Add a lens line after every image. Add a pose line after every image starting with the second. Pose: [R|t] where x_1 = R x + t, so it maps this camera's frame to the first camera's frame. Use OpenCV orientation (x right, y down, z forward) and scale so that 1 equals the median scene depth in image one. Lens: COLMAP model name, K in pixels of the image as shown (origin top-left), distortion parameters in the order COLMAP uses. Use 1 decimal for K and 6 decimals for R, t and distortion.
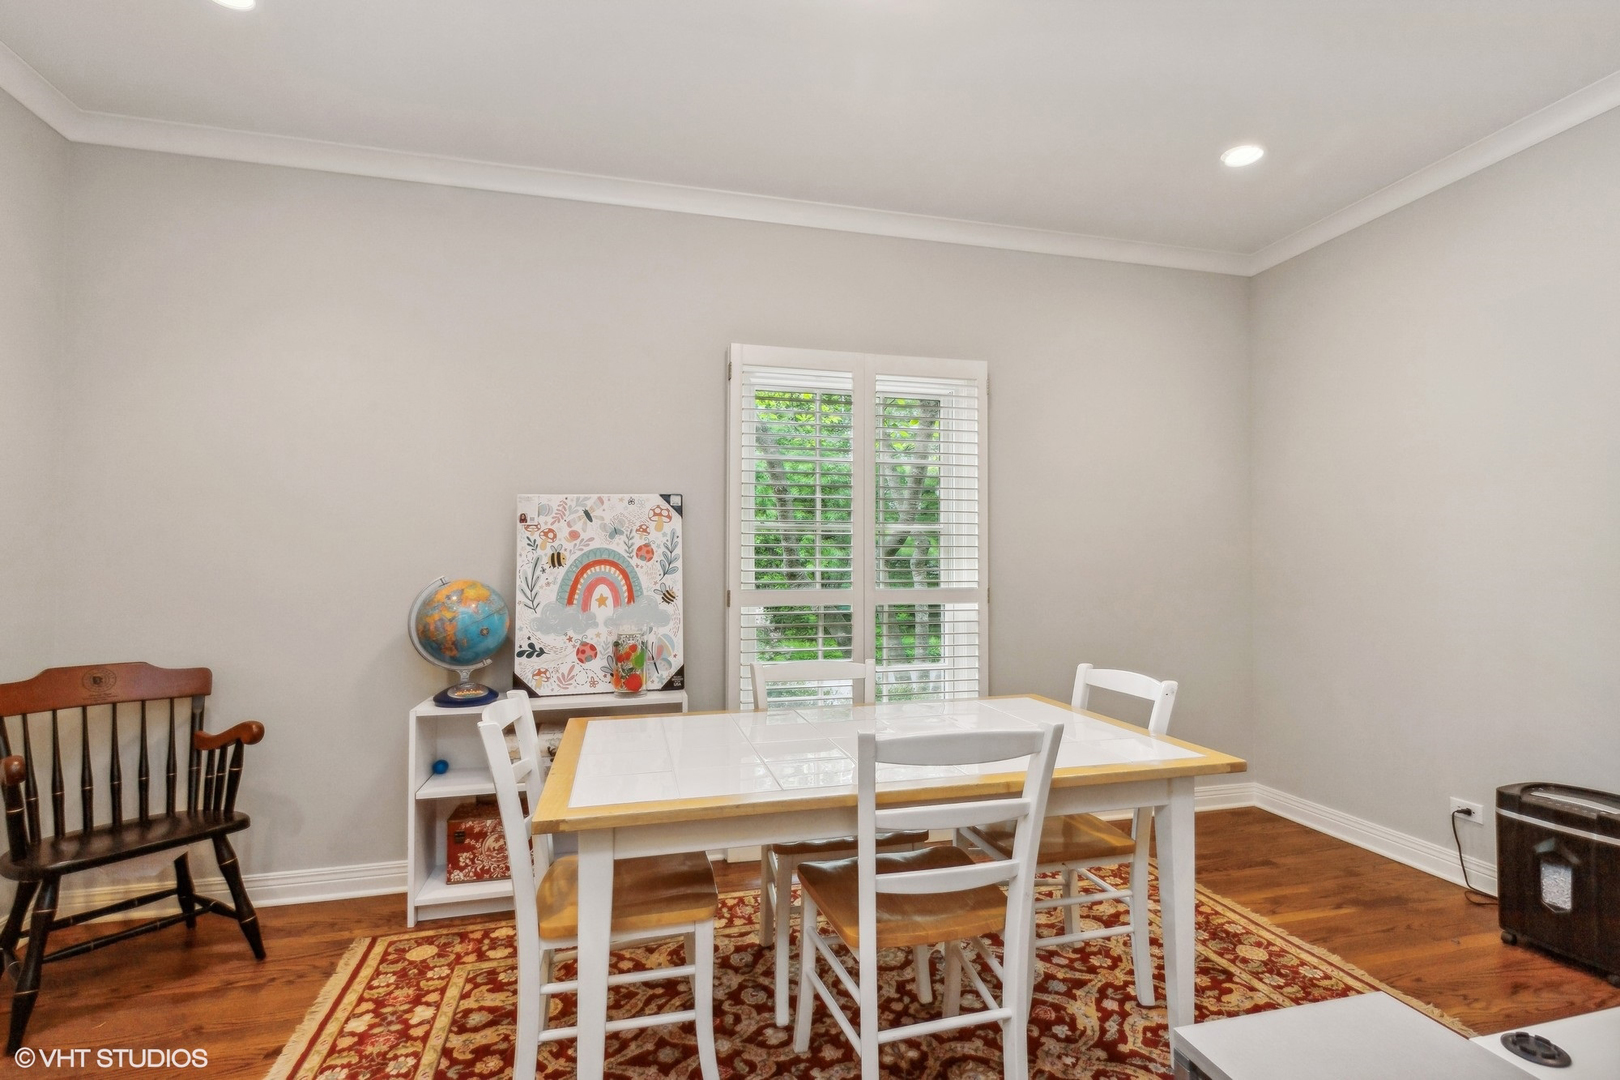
lens RADIAL K [[740.4, 0, 815.0], [0, 740.4, 550.5], [0, 0, 1]] dist [0.002989, 0.000184]
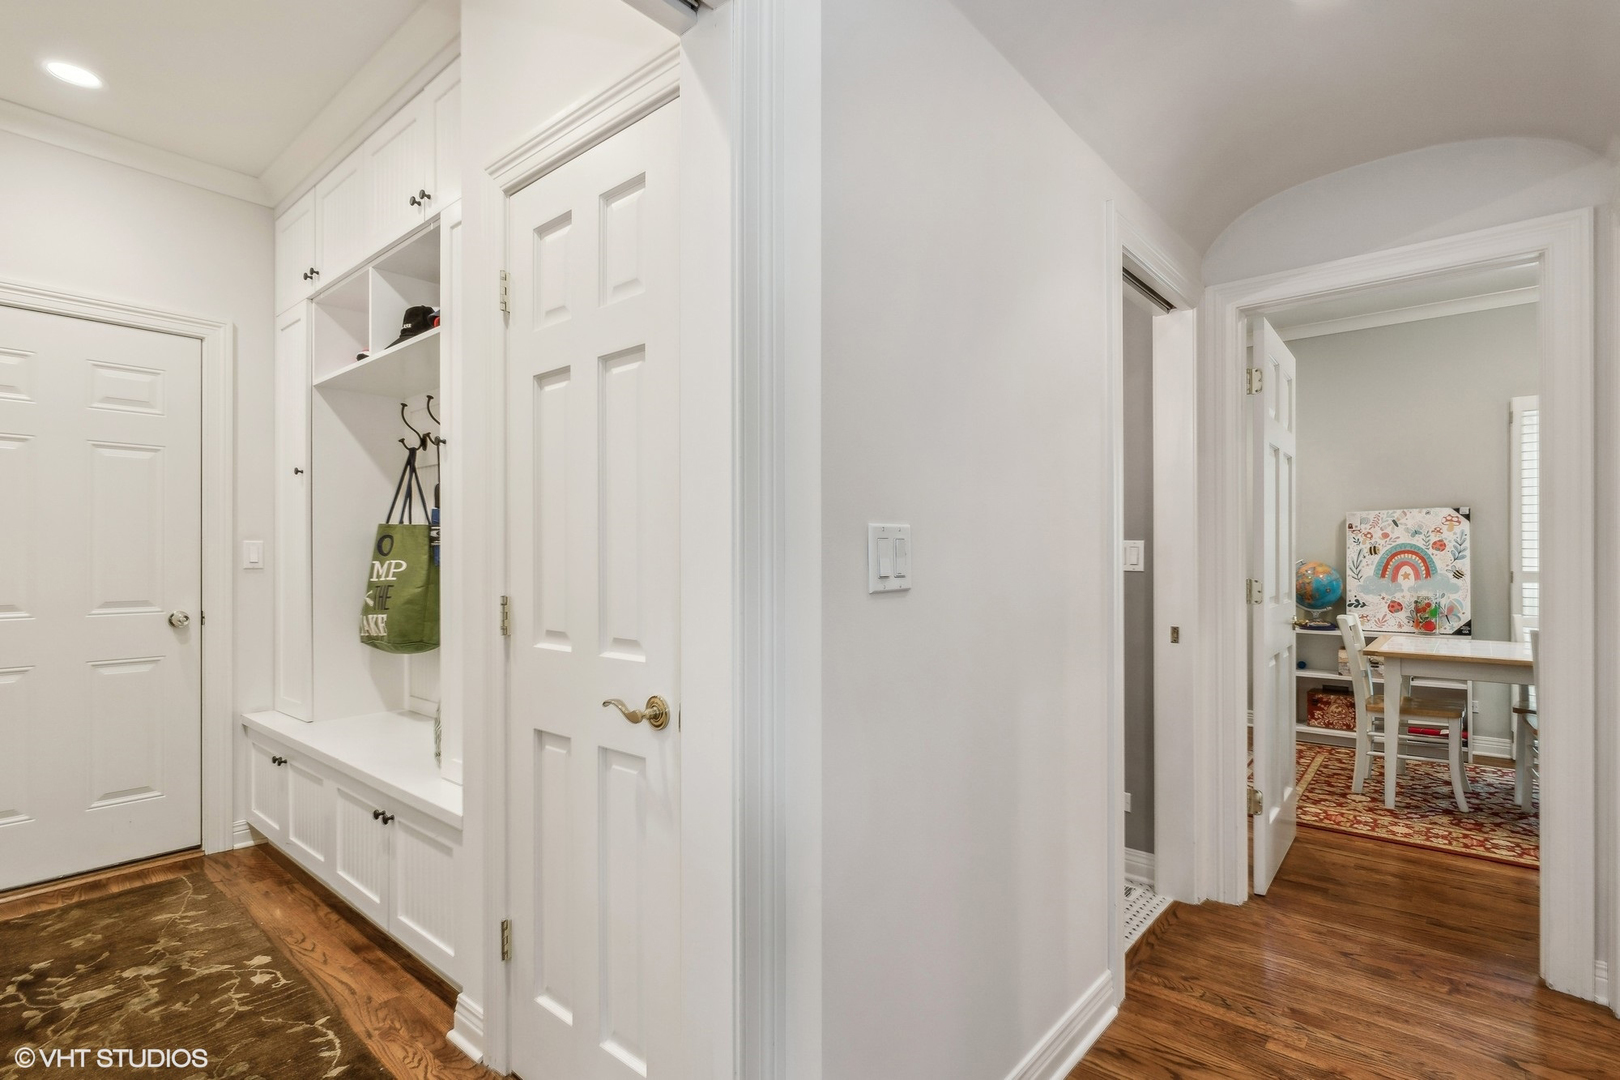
lens RADIAL K [[791.1, 0, 815.5], [0, 791.1, 545.1], [0, 0, 1]] dist [-0.003975, -0.000120]
pose [[0.574145, -0.005102, -0.818738, 0.384722], [0.021609, 0.999727, 0.008924, -0.042636], [0.818469, -0.022816, 0.574098, -1.046887]]
